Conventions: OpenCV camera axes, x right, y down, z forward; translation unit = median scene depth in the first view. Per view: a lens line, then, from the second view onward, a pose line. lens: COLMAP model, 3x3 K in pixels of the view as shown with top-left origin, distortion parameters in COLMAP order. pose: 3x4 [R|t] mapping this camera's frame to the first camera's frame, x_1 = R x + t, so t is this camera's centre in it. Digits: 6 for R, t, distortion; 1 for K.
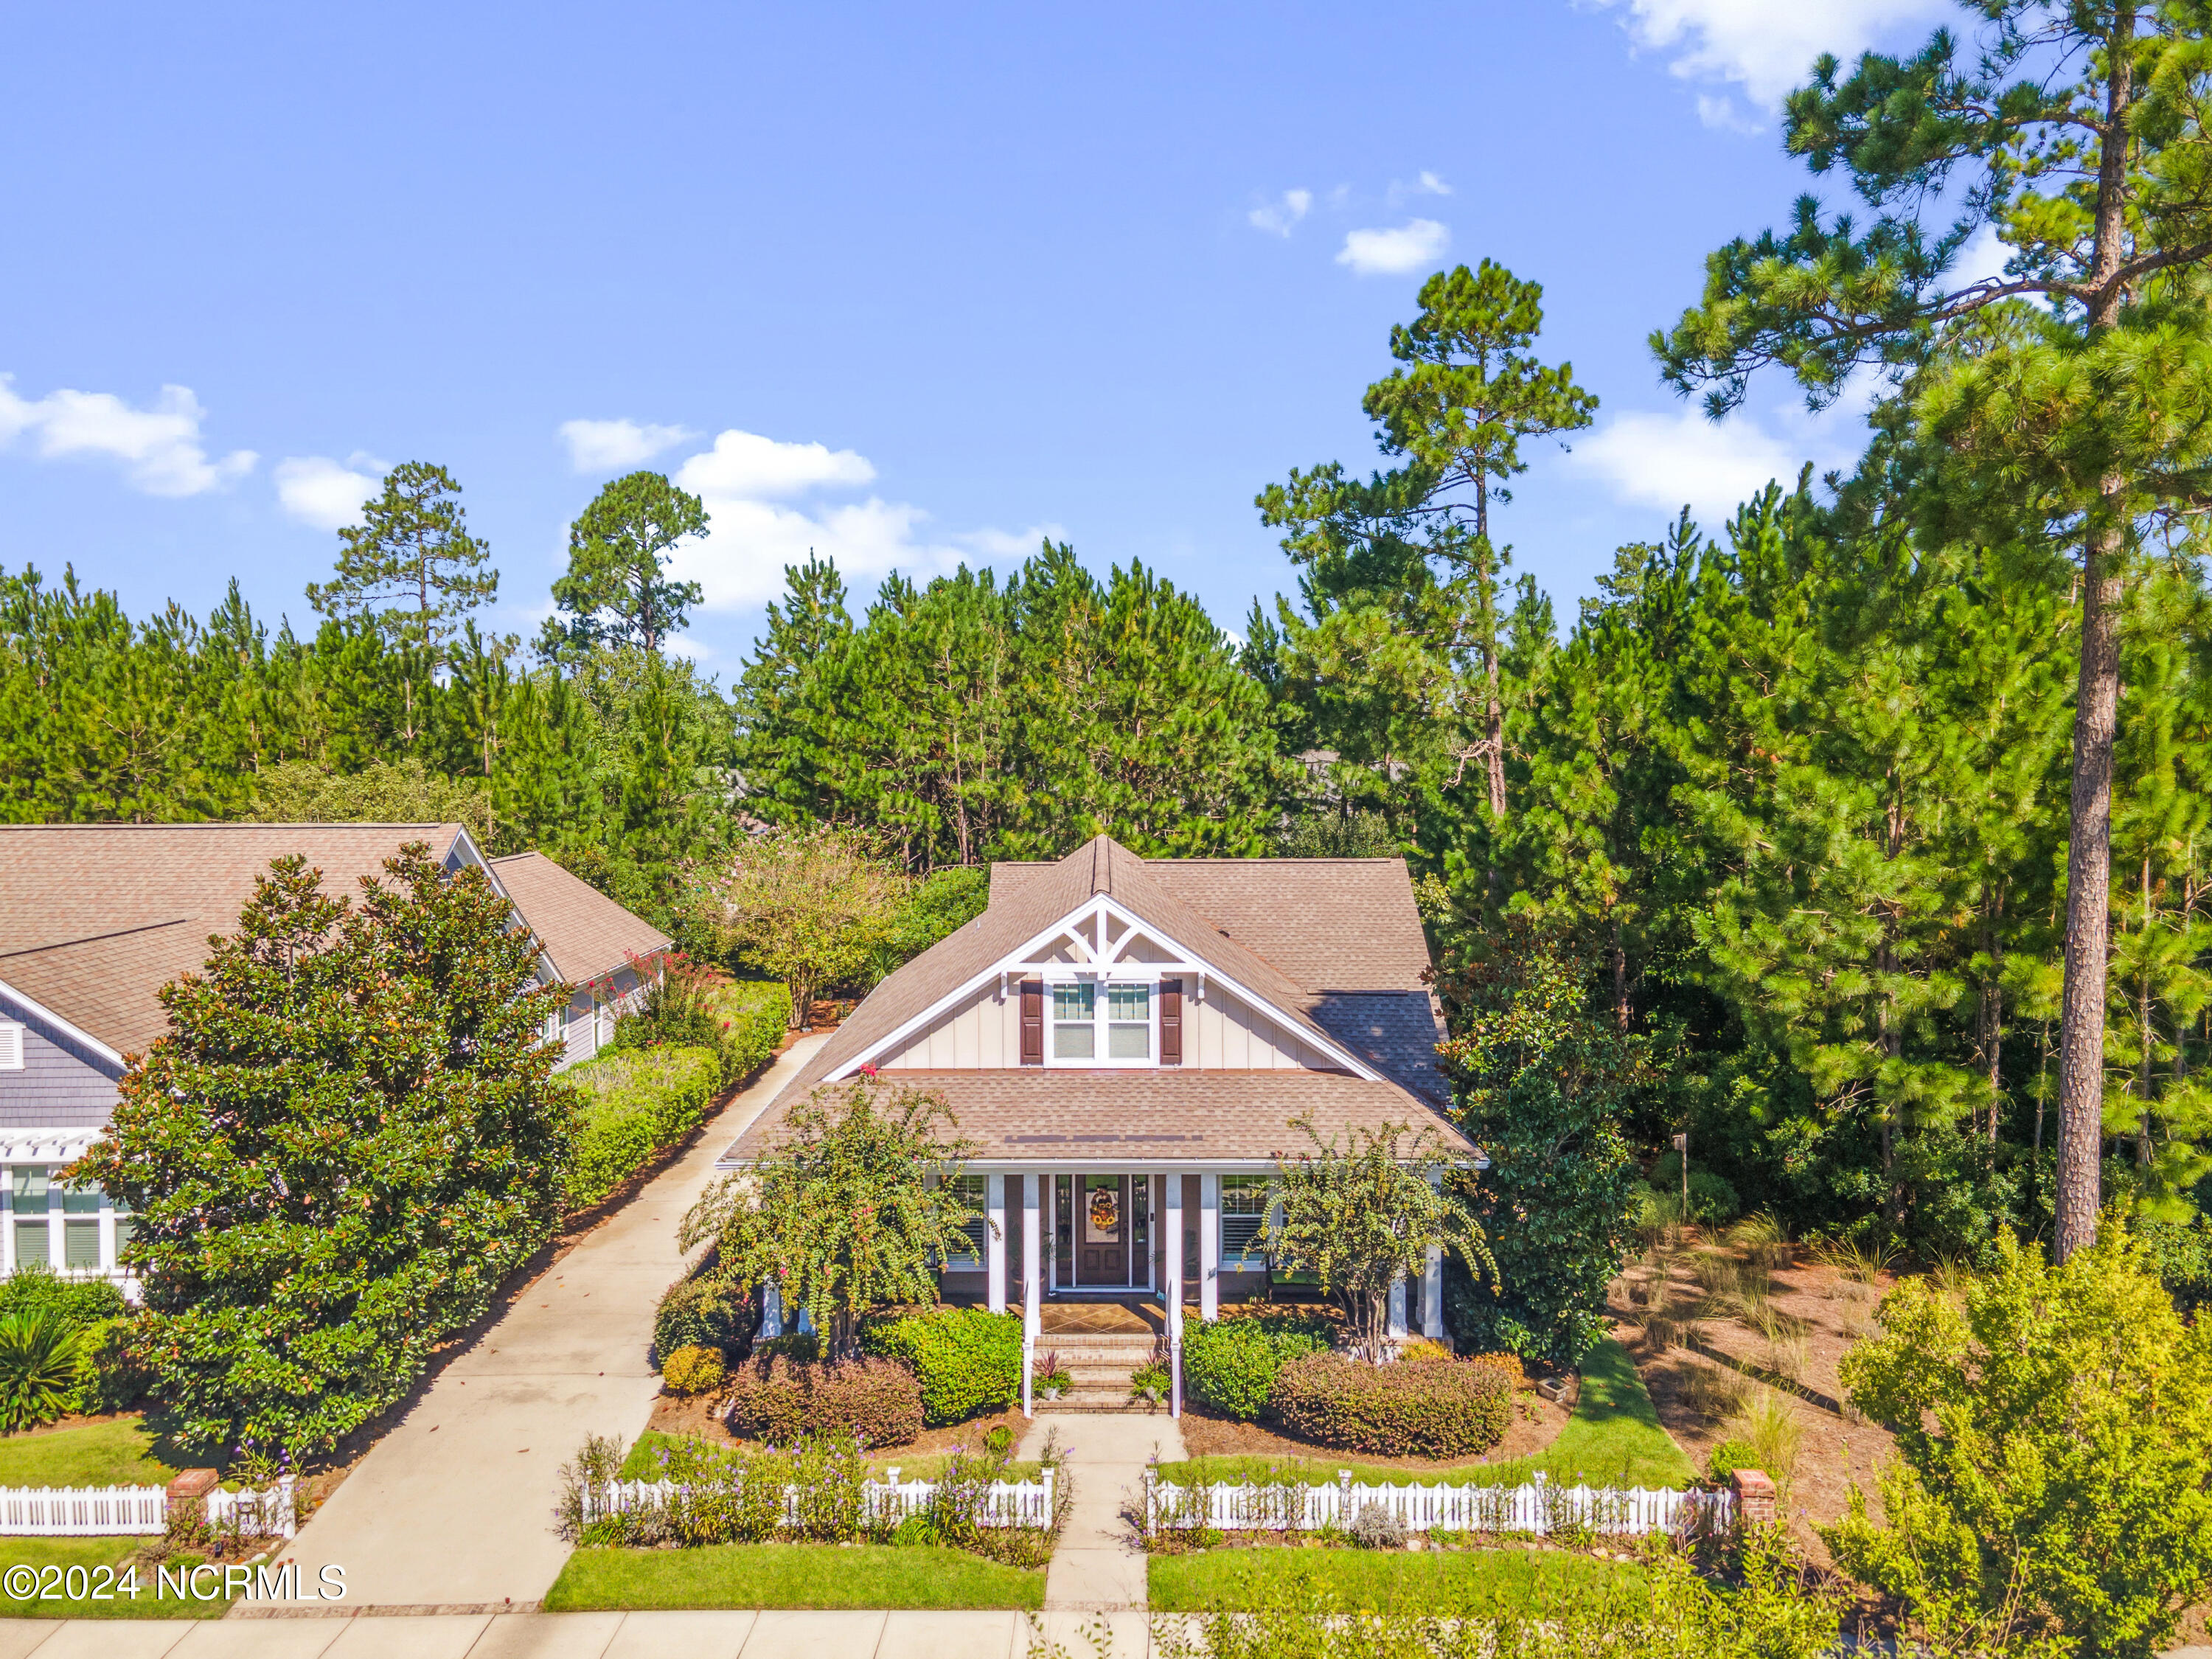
lens RADIAL K [[1644.0, 0, 1098.5], [0, 1644.0, 817.5], [0, 0, 1]] dist [0.020778, 0.042325]
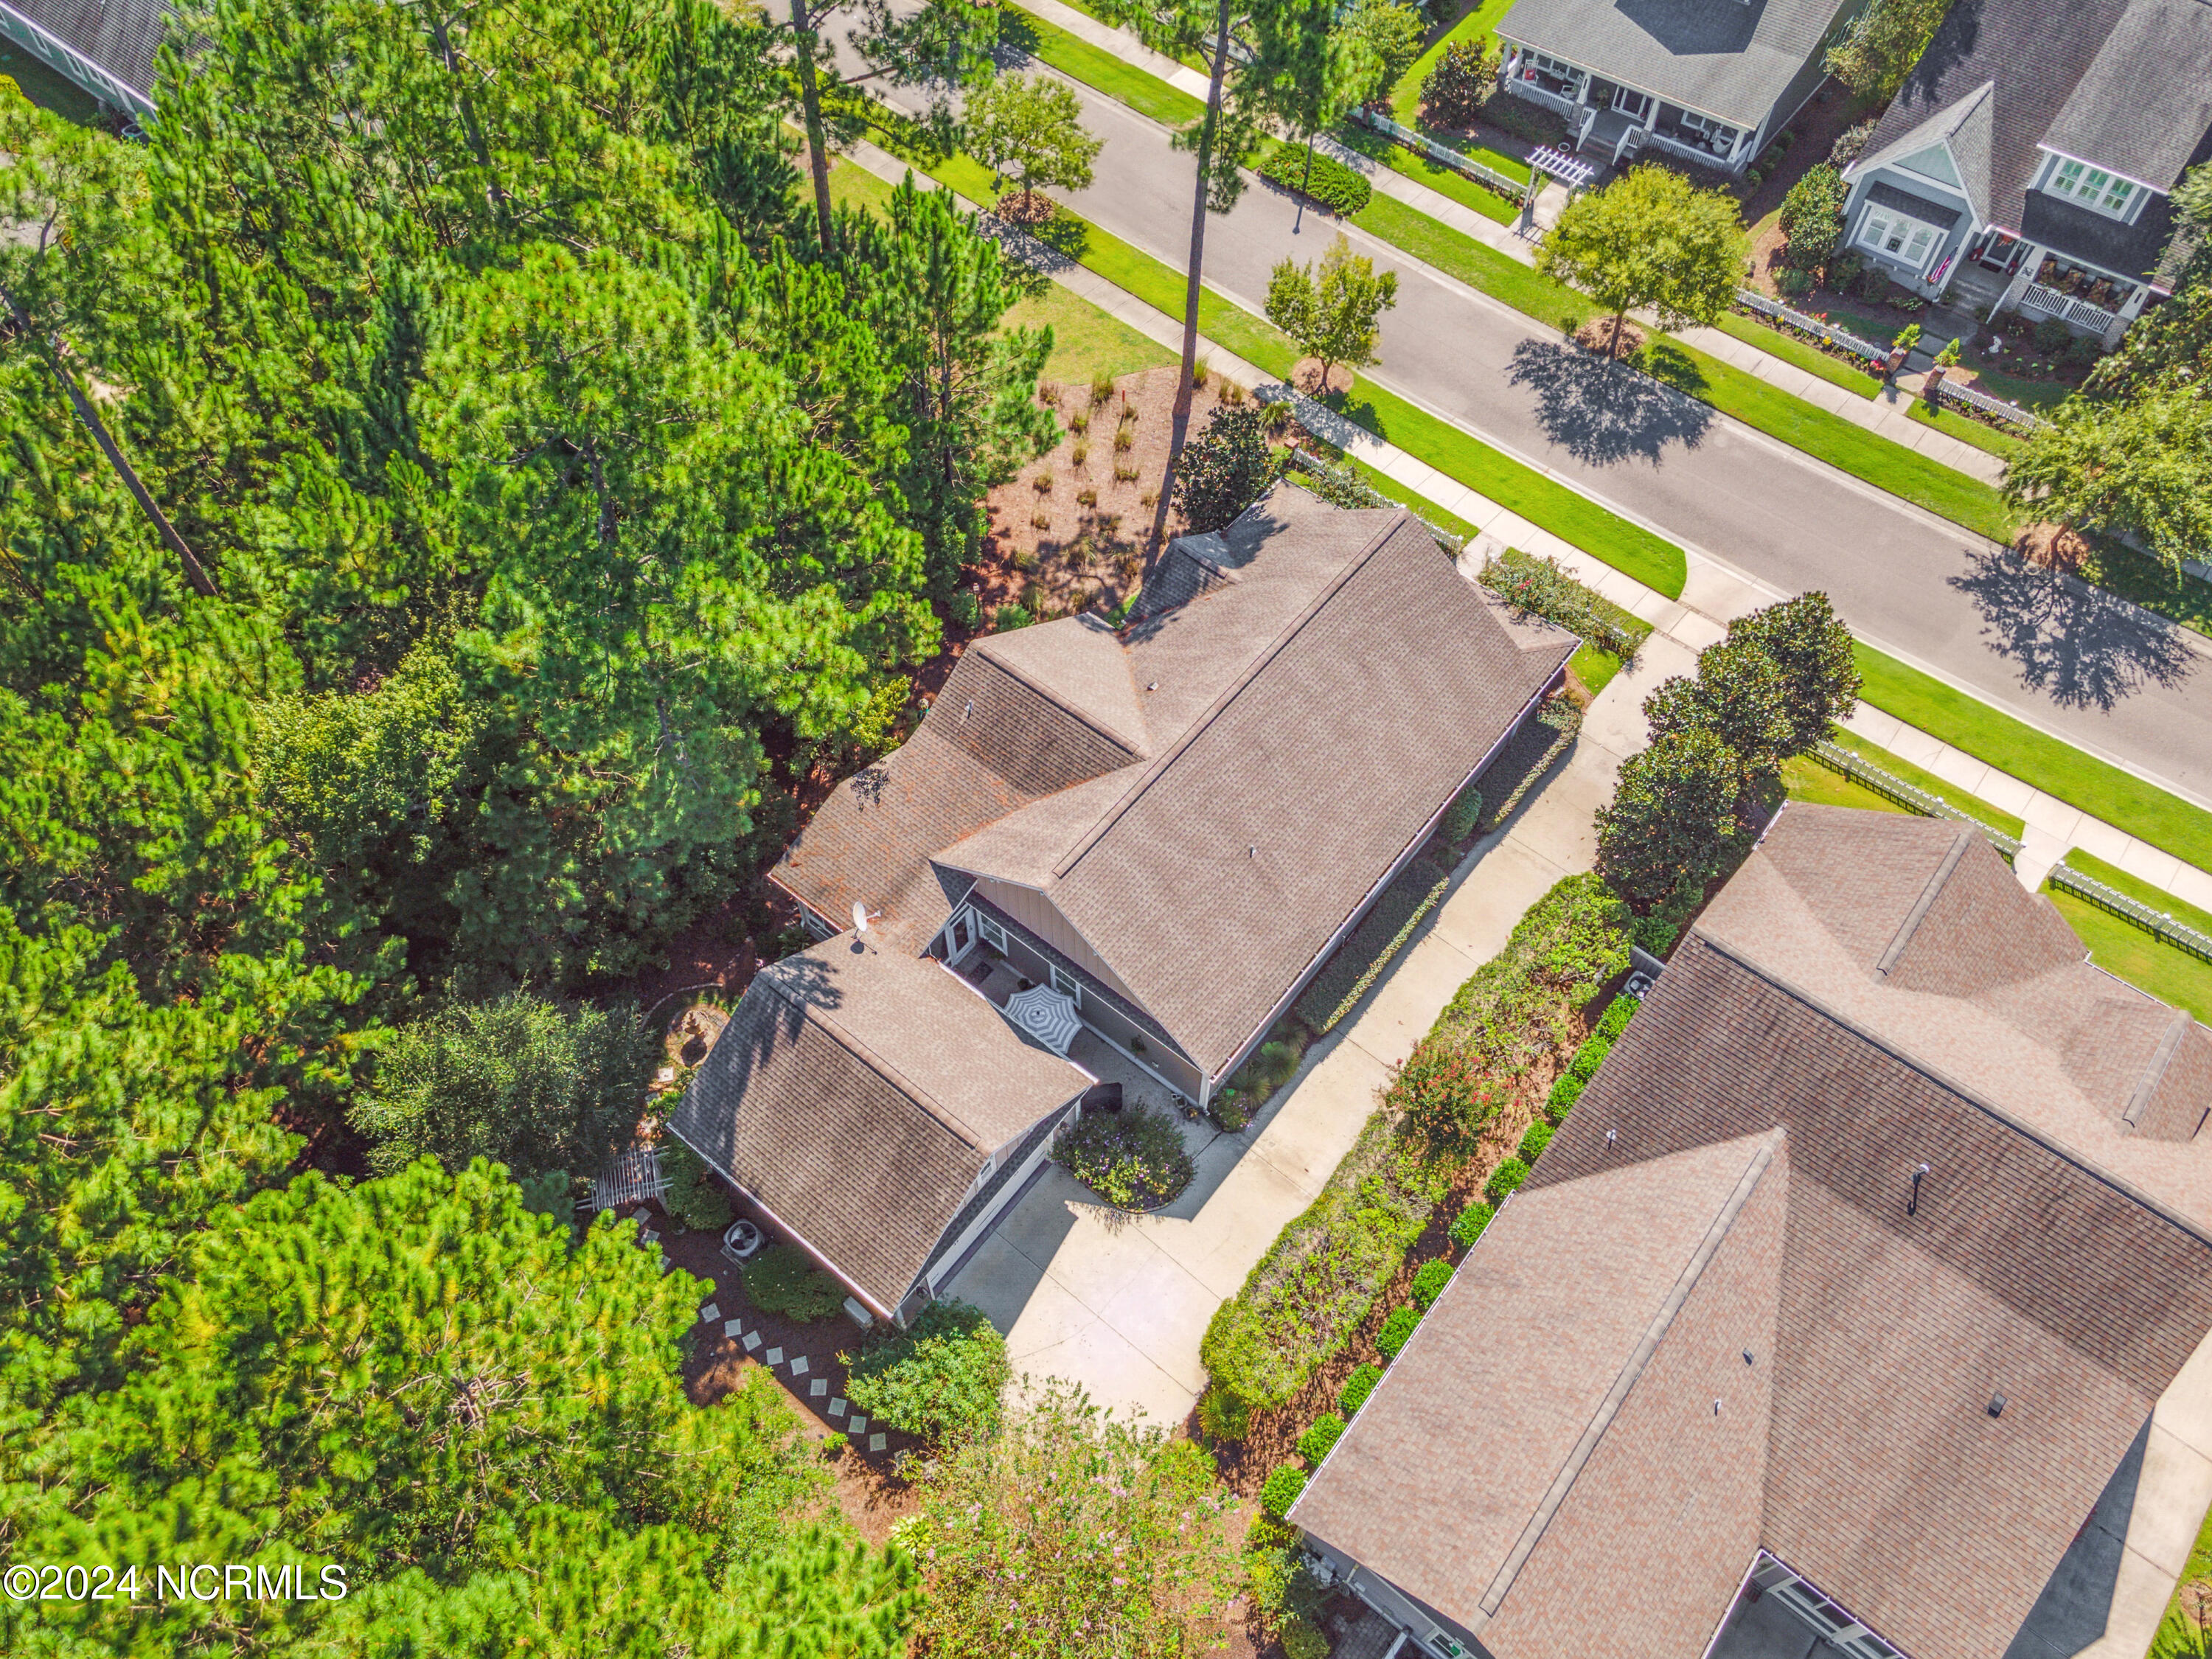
lens RADIAL K [[1644.0, 0, 1103.8], [0, 1644.0, 833.7], [0, 0, 1]] dist [0.020778, 0.042325]
pose [[-0.783011, -0.516235, 0.346980, -0.565467], [0.026695, 0.529435, 0.847930, -1.347526], [-0.621435, 0.673201, -0.400773, 2.207896]]
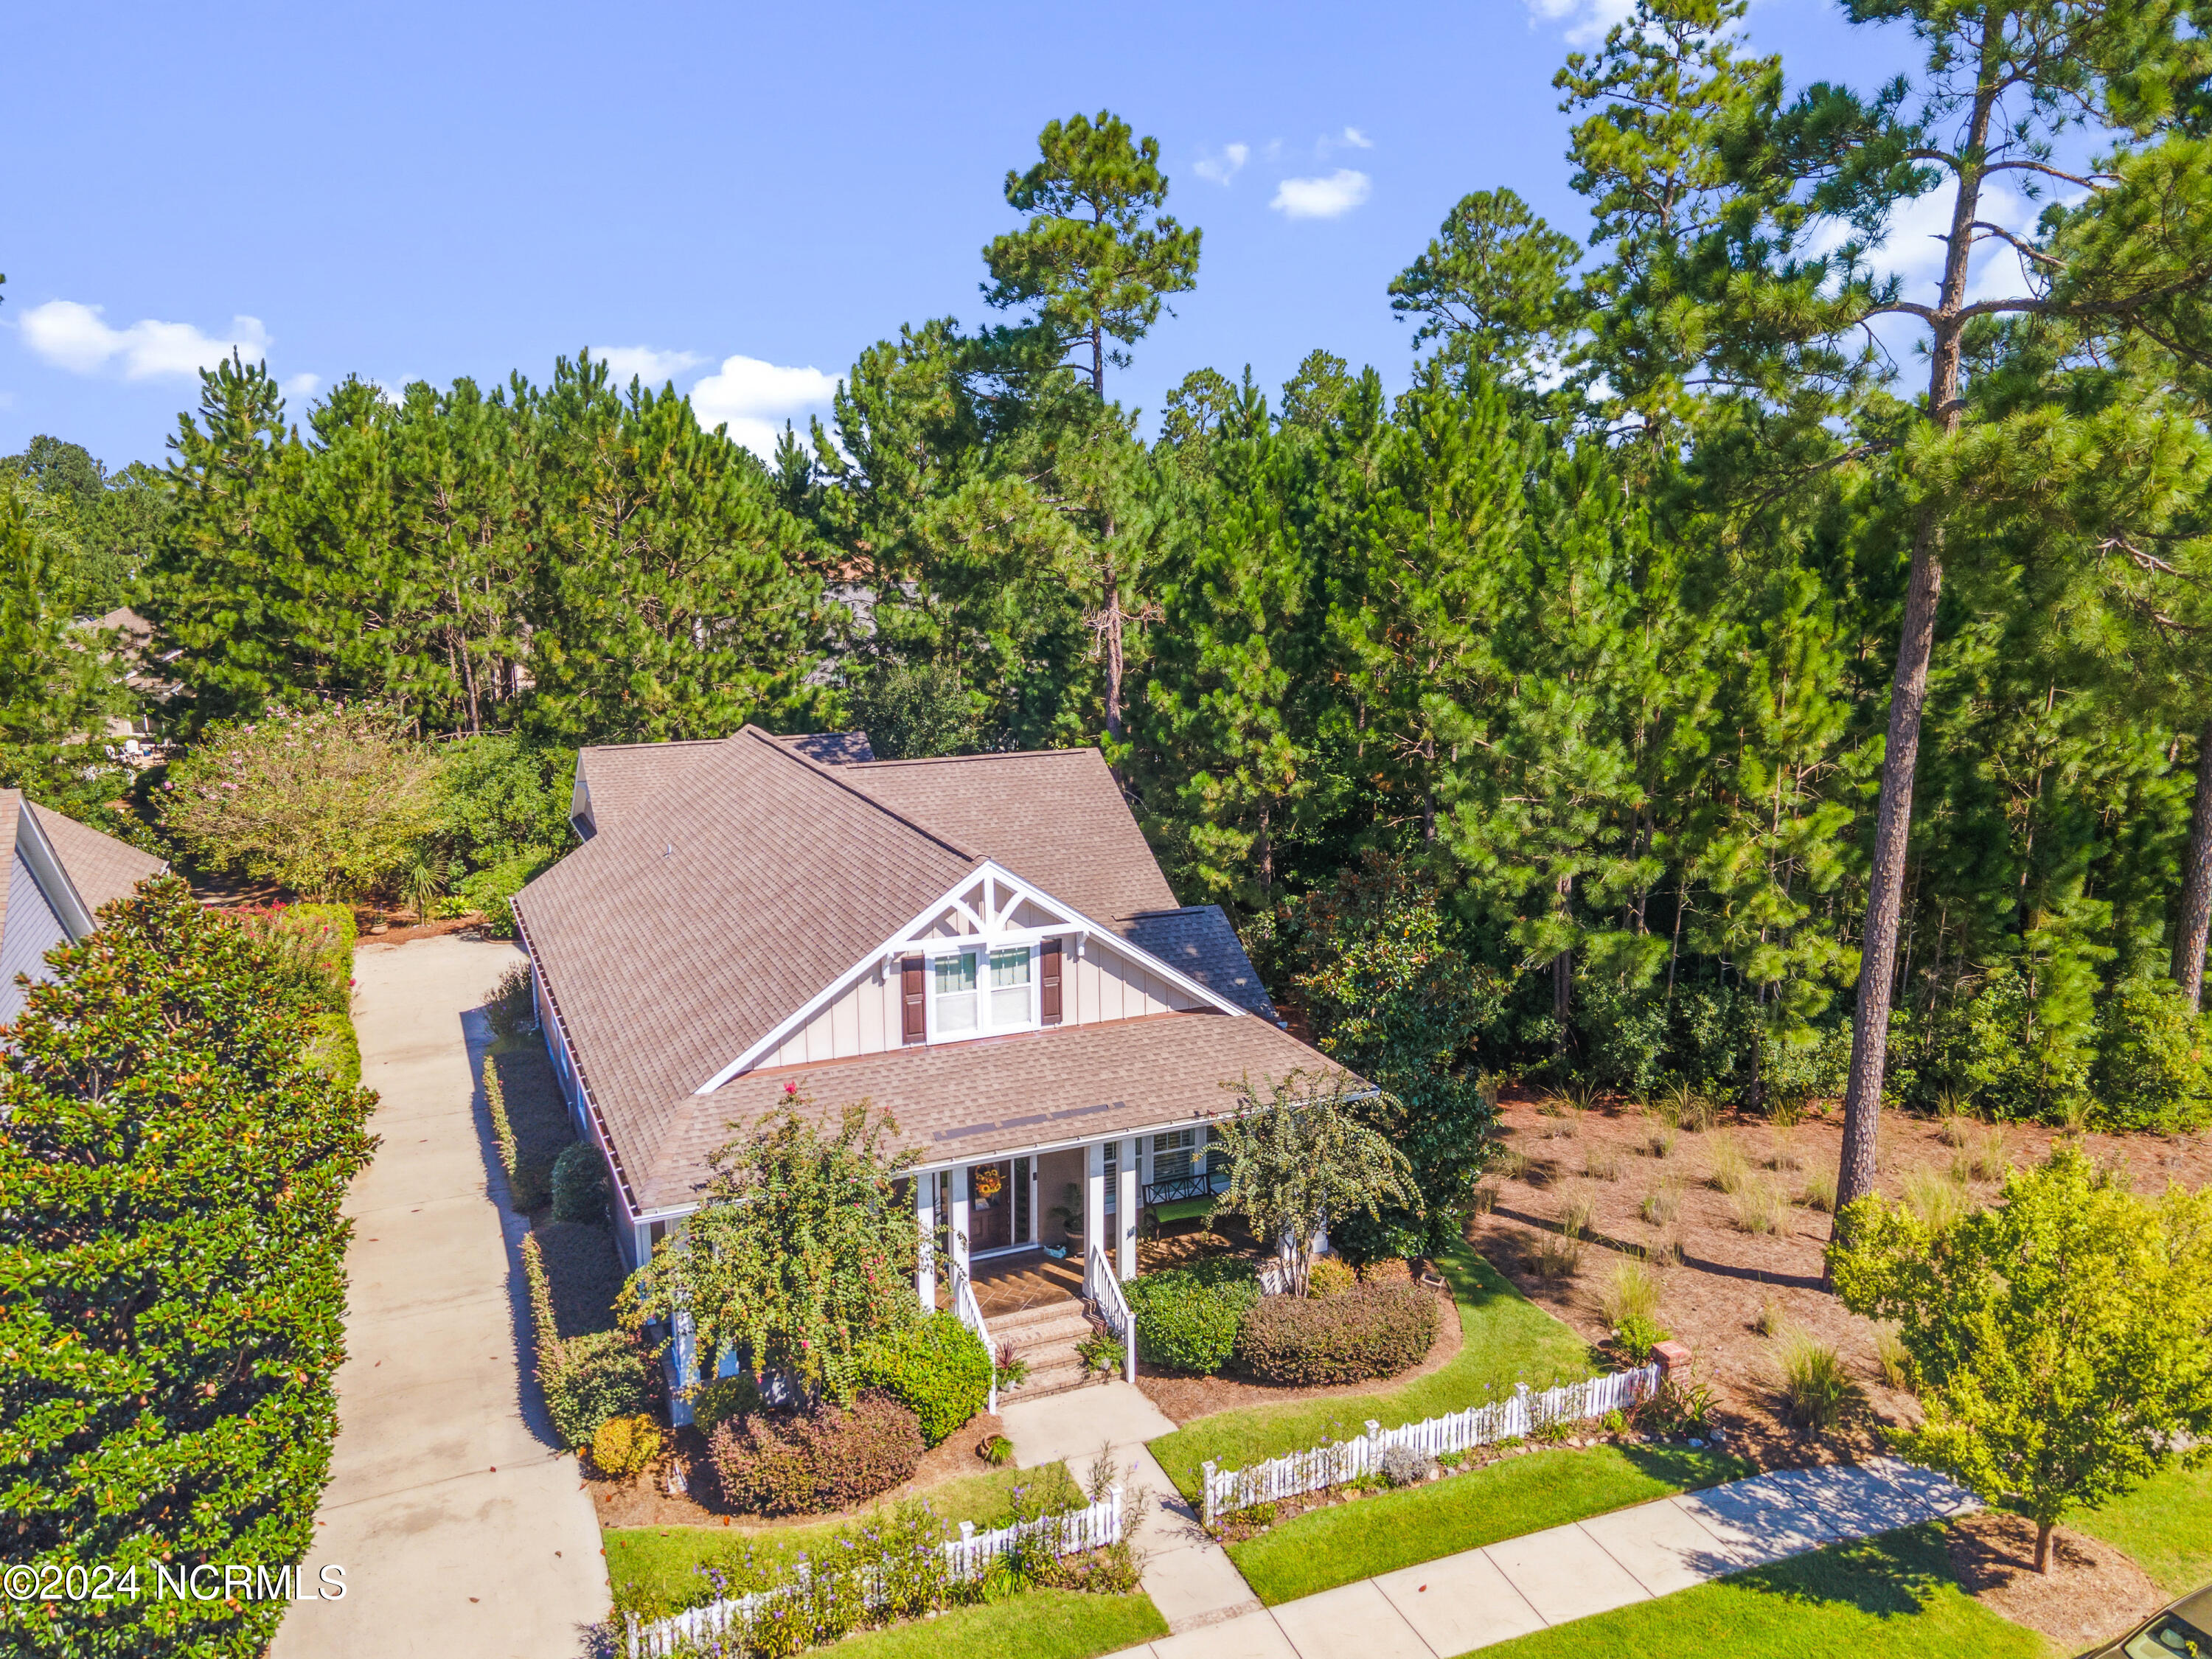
lens RADIAL K [[1644.0, 0, 1103.1], [0, 1644.0, 816.9], [0, 0, 1]] dist [0.020778, 0.042325]
pose [[0.912742, -0.075791, 0.401445, -0.314947], [0.017657, 0.989041, 0.146581, -0.115779], [-0.408155, -0.126702, 0.904077, 0.121607]]
